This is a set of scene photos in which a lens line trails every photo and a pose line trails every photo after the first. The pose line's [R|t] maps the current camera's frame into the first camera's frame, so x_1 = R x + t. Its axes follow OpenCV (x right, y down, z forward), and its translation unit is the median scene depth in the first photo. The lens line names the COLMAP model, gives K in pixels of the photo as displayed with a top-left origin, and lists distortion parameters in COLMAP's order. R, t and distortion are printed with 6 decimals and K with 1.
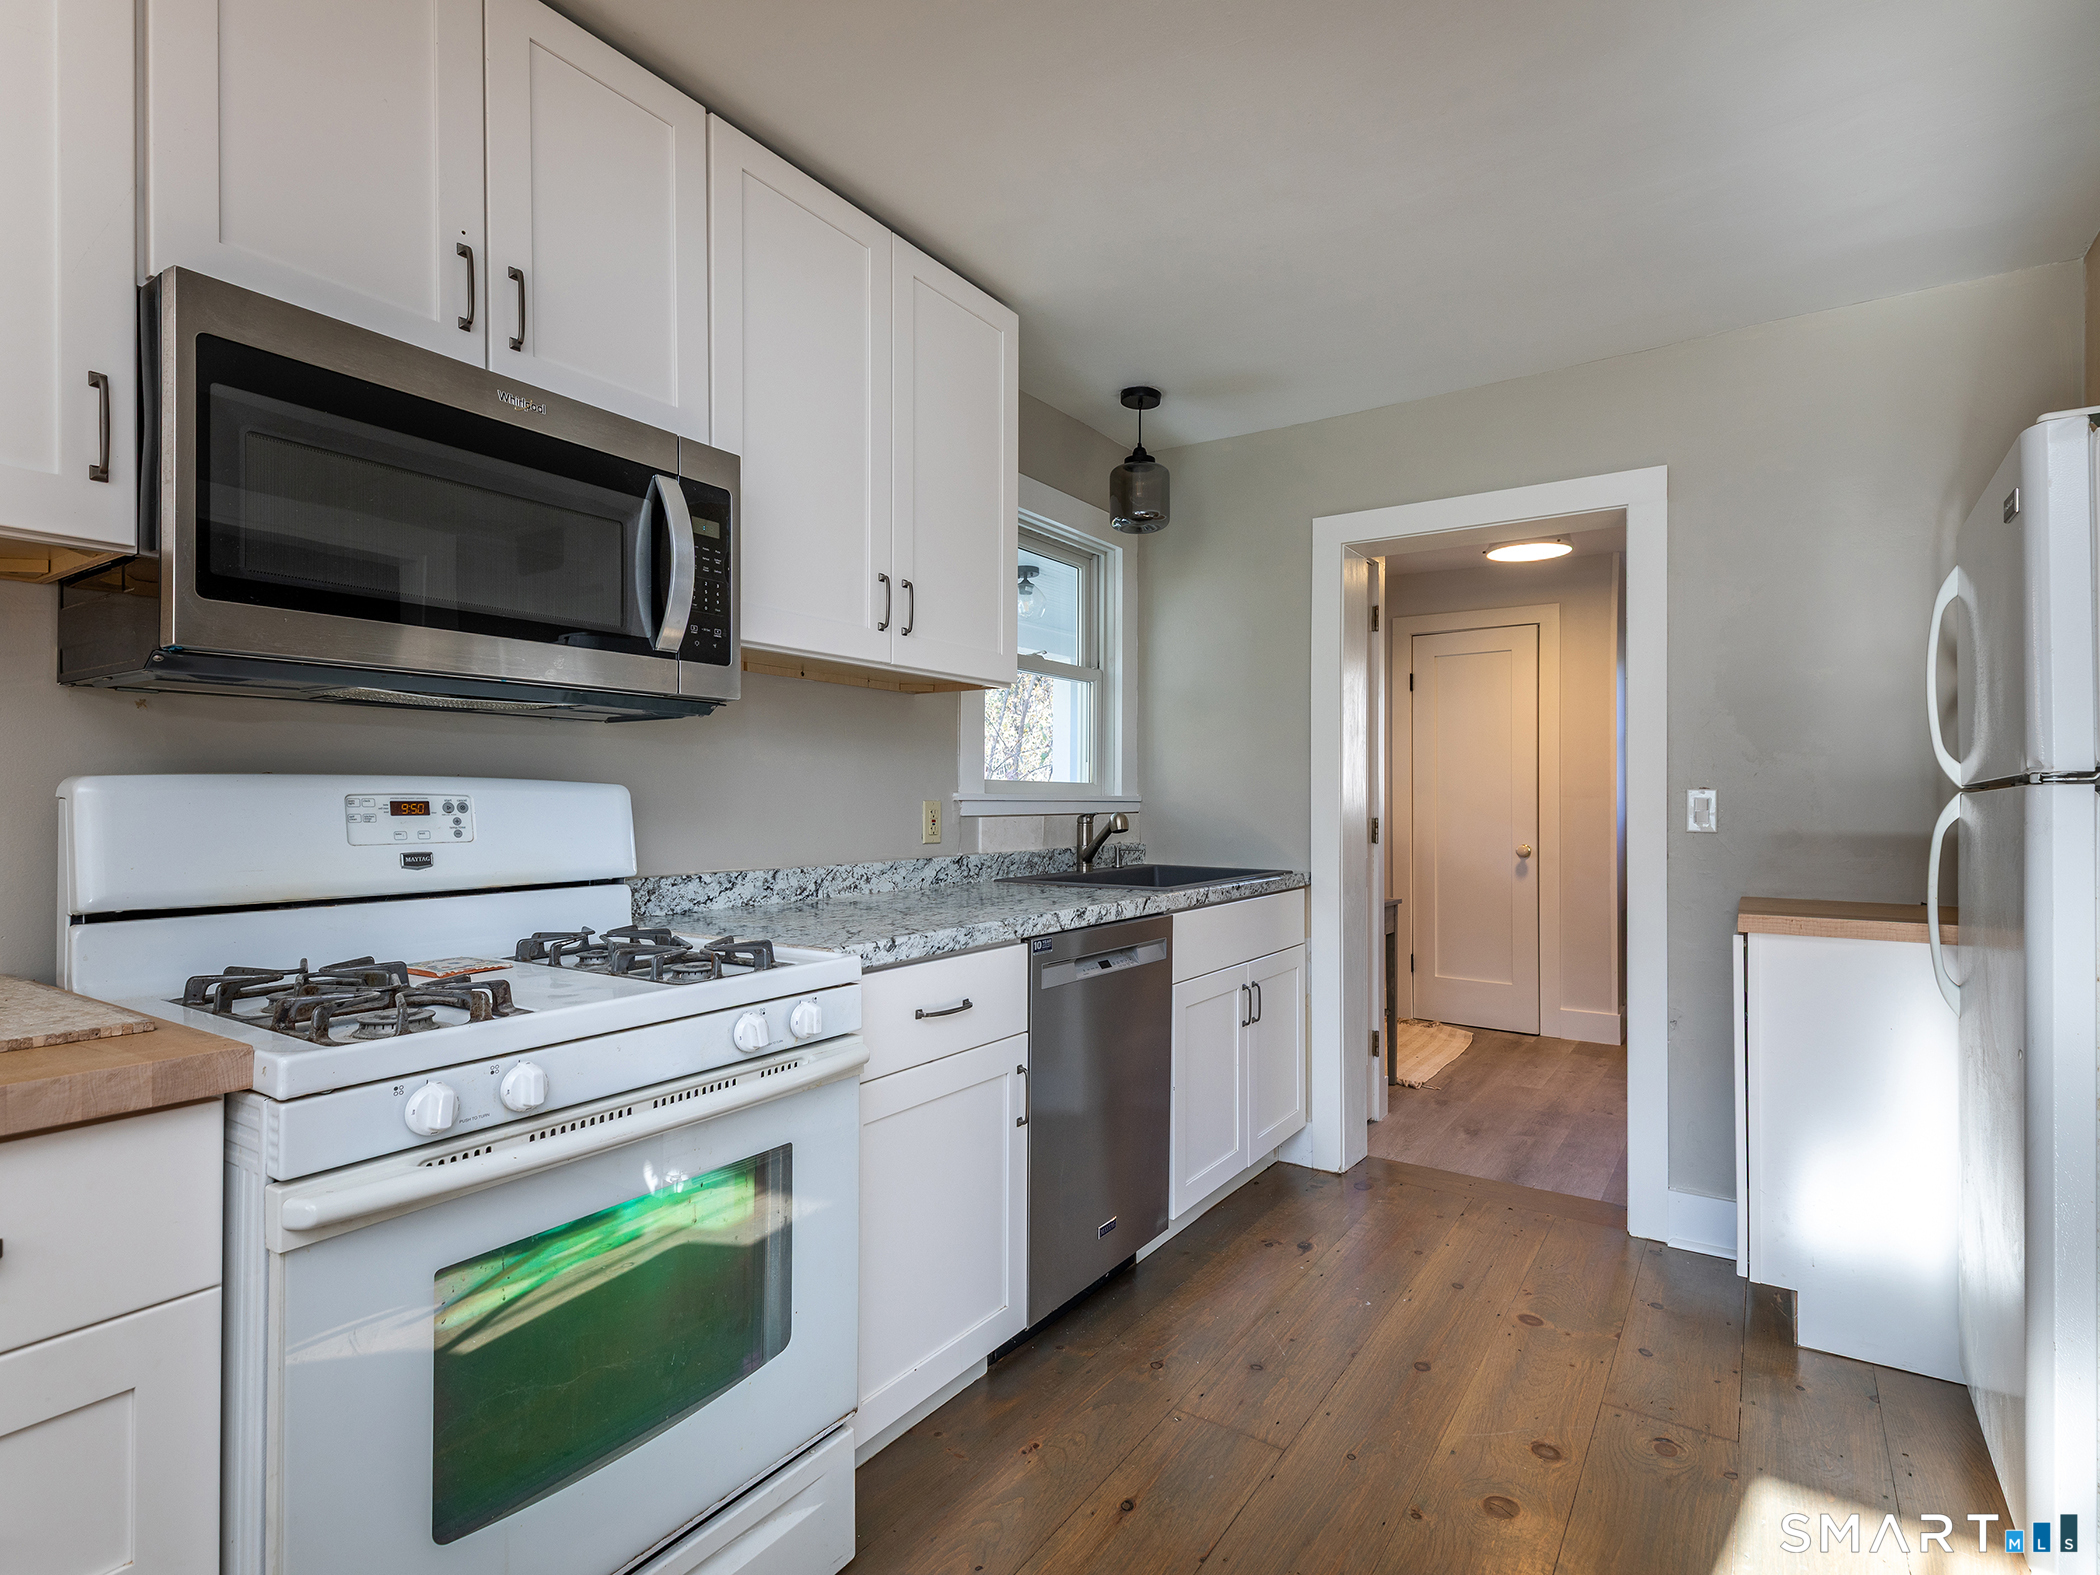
lens RADIAL K [[1058.1, 0, 1050.0], [0, 1058.1, 787.5], [0, 0, 1]] dist [0.030106, -0.010934]
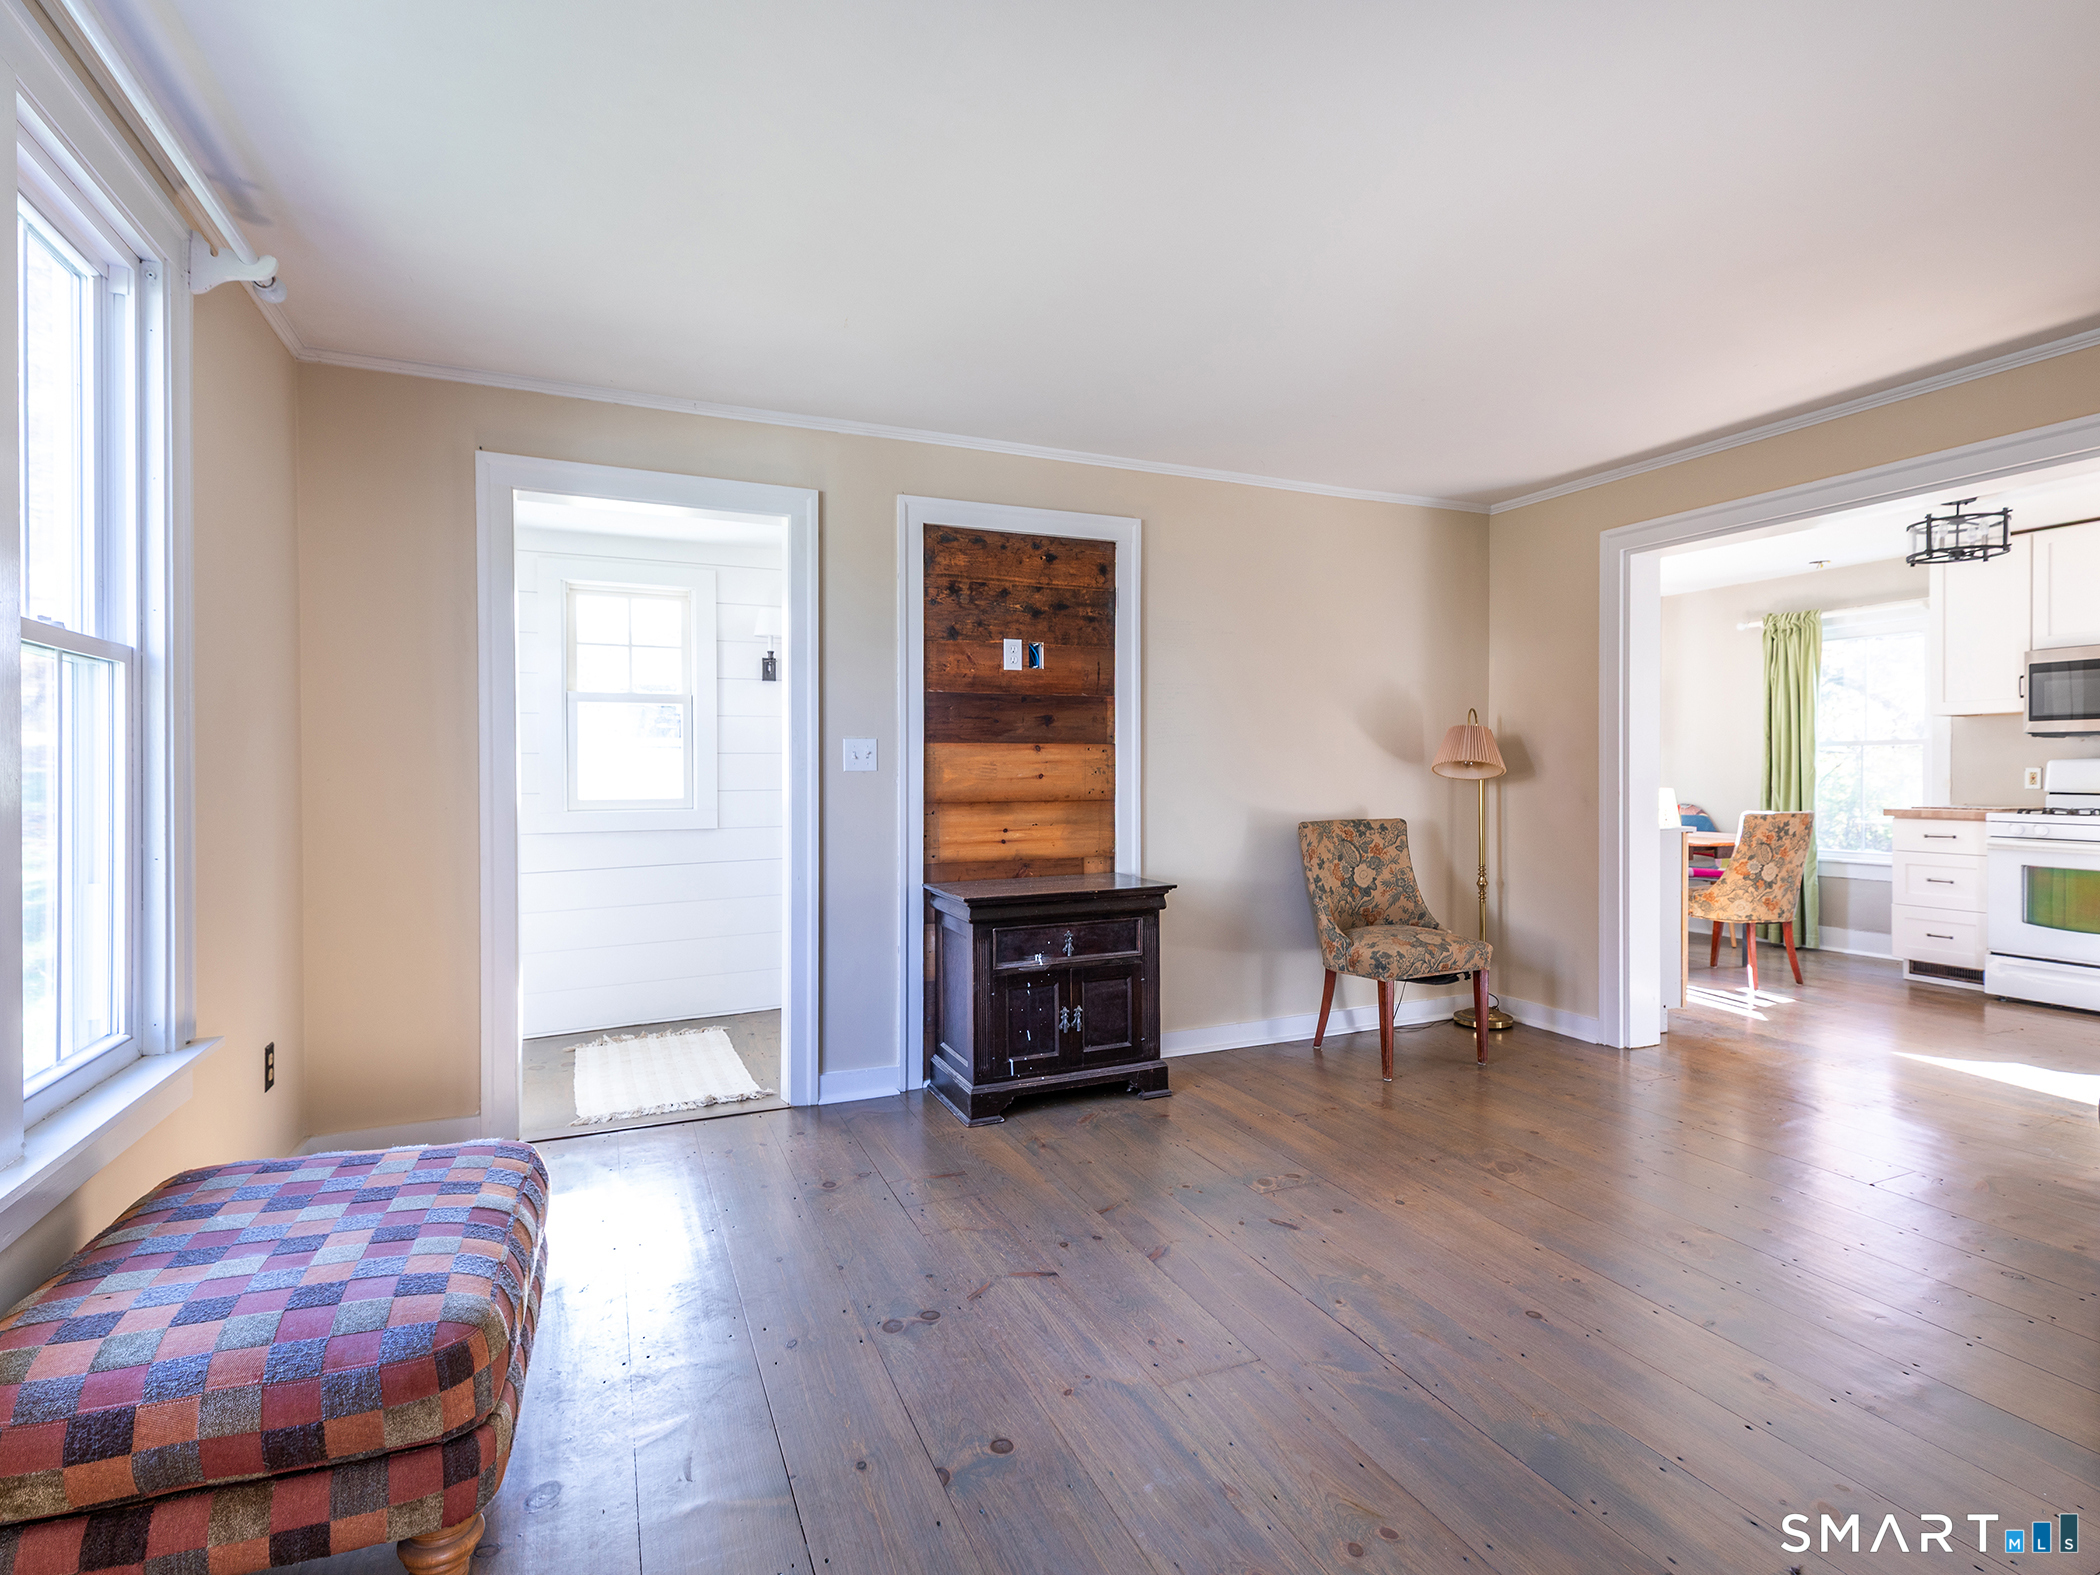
lens RADIAL K [[1058.6, 0, 1074.2], [0, 1058.6, 772.7], [0, 0, 1]] dist [0.027015, -0.012036]
pose [[-0.532534, 0.002355, -0.846406, 2.669641], [0.009646, 0.999948, -0.003286, 0.009043], [0.846354, -0.009915, -0.532529, -0.007216]]
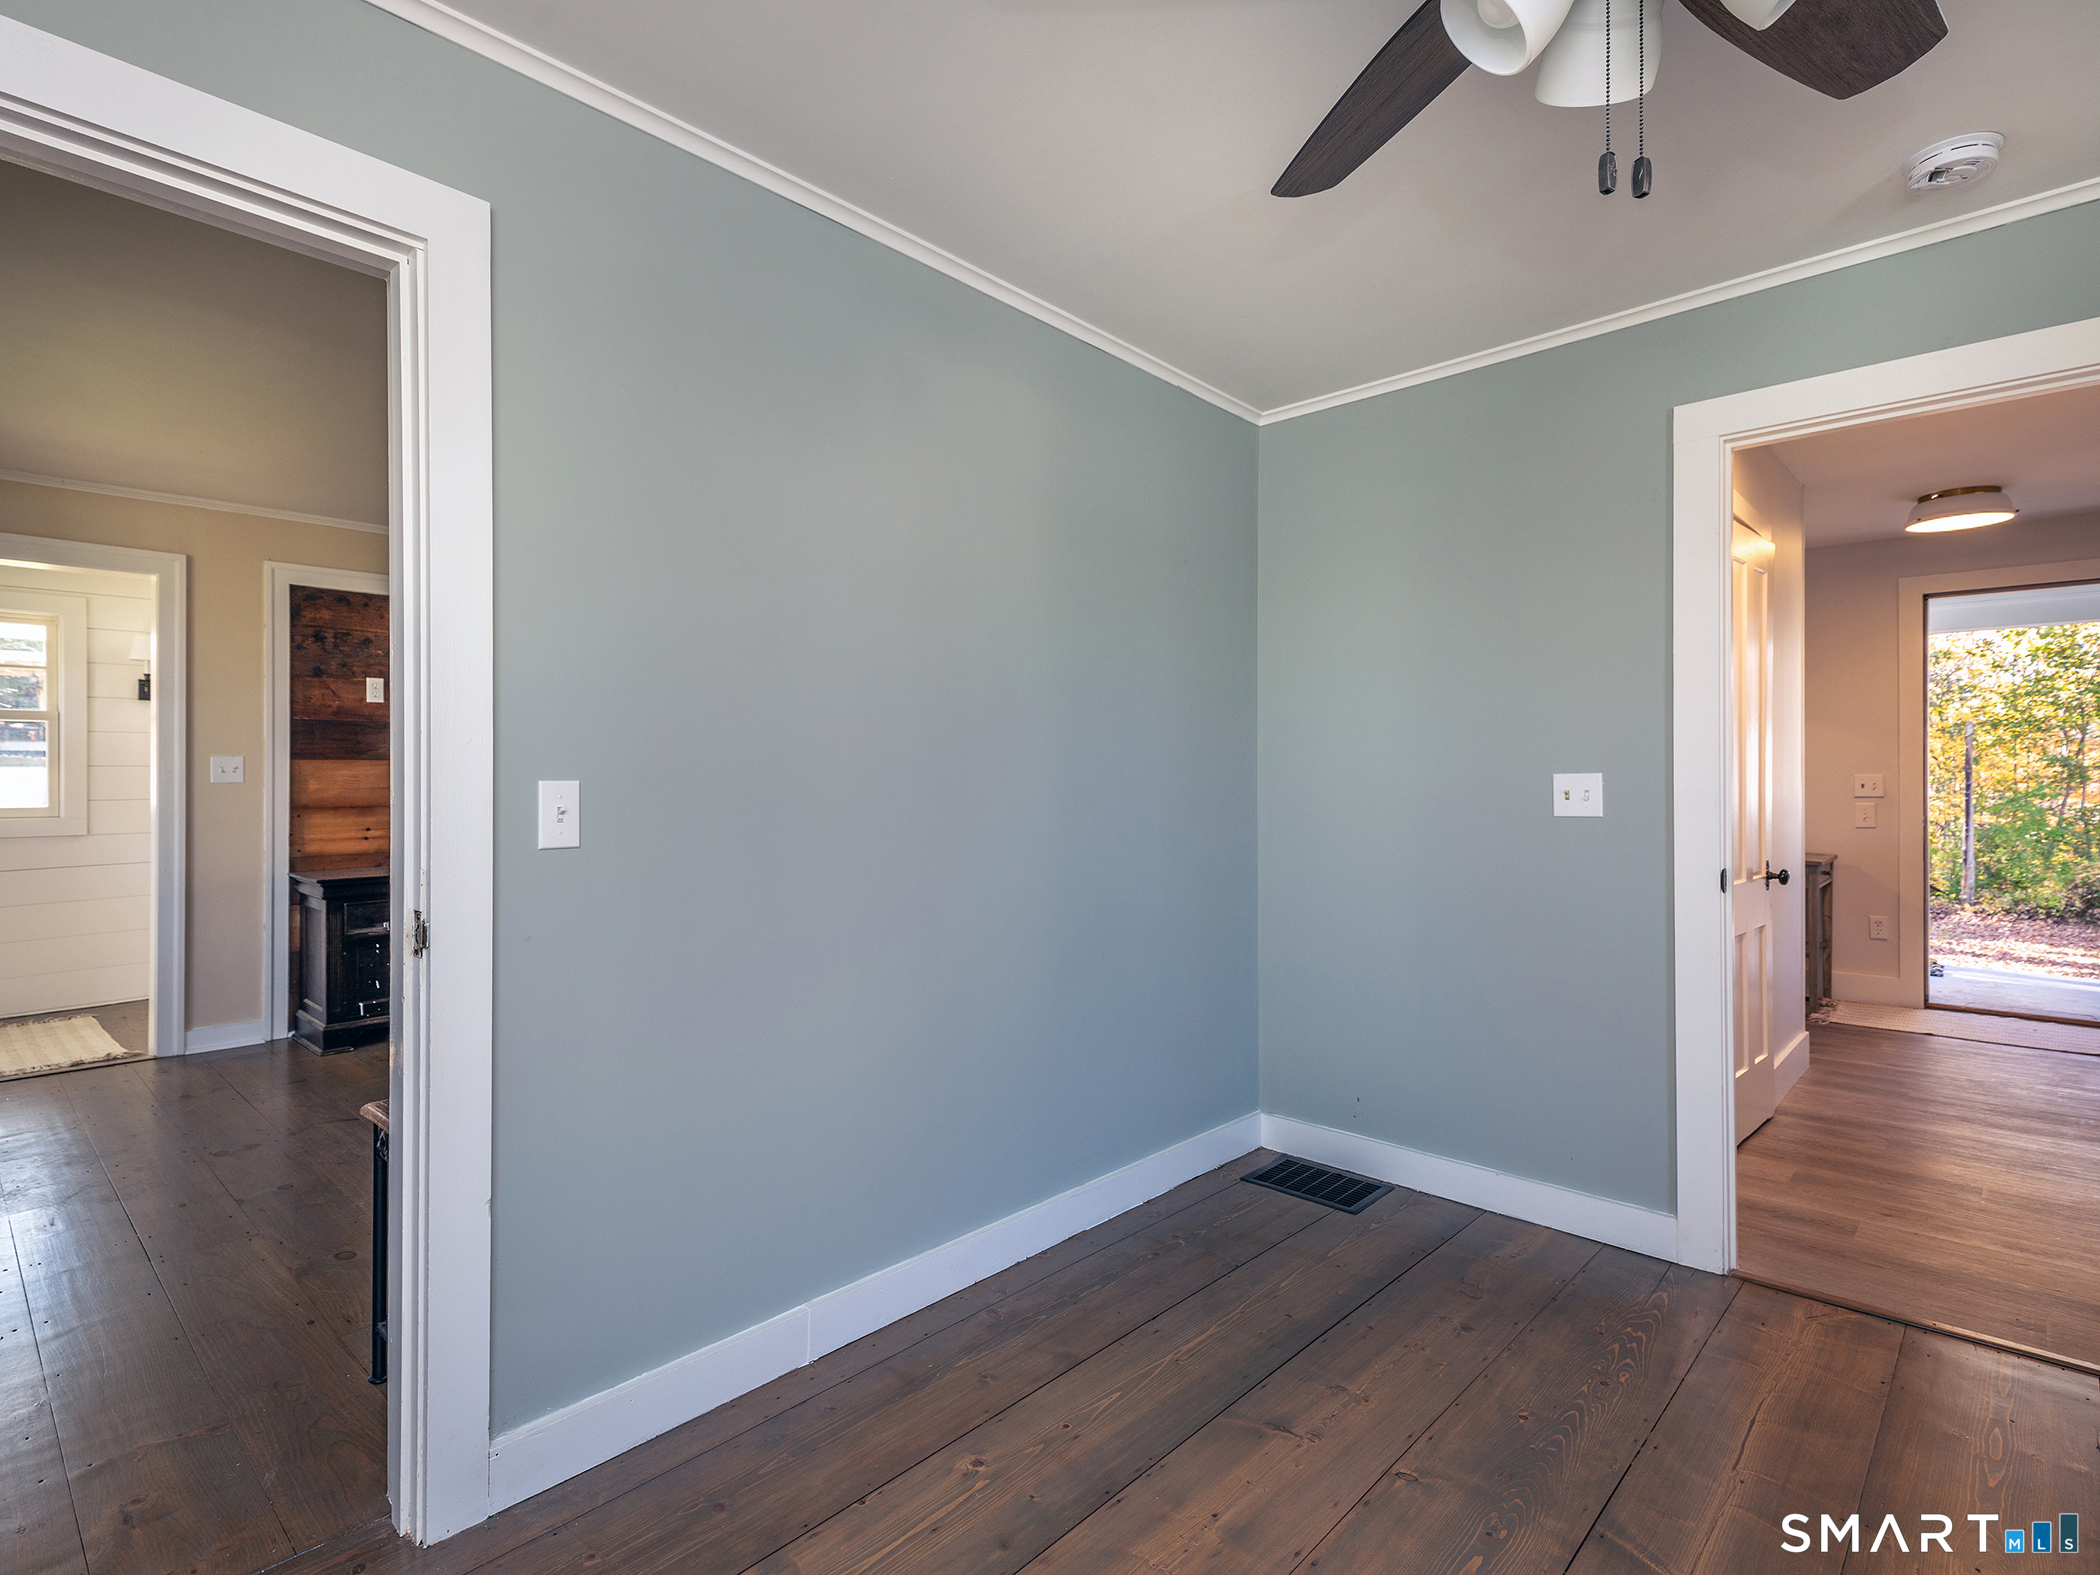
lens RADIAL K [[1062.4, 0, 978.7], [0, 1062.4, 773.7], [0, 0, 1]] dist [0.022553, -0.012420]
pose [[-0.198545, -0.004071, -0.980083, 3.180655], [0.011471, 0.999913, -0.006477, 0.010413], [0.980025, -0.012528, -0.198481, 0.656126]]
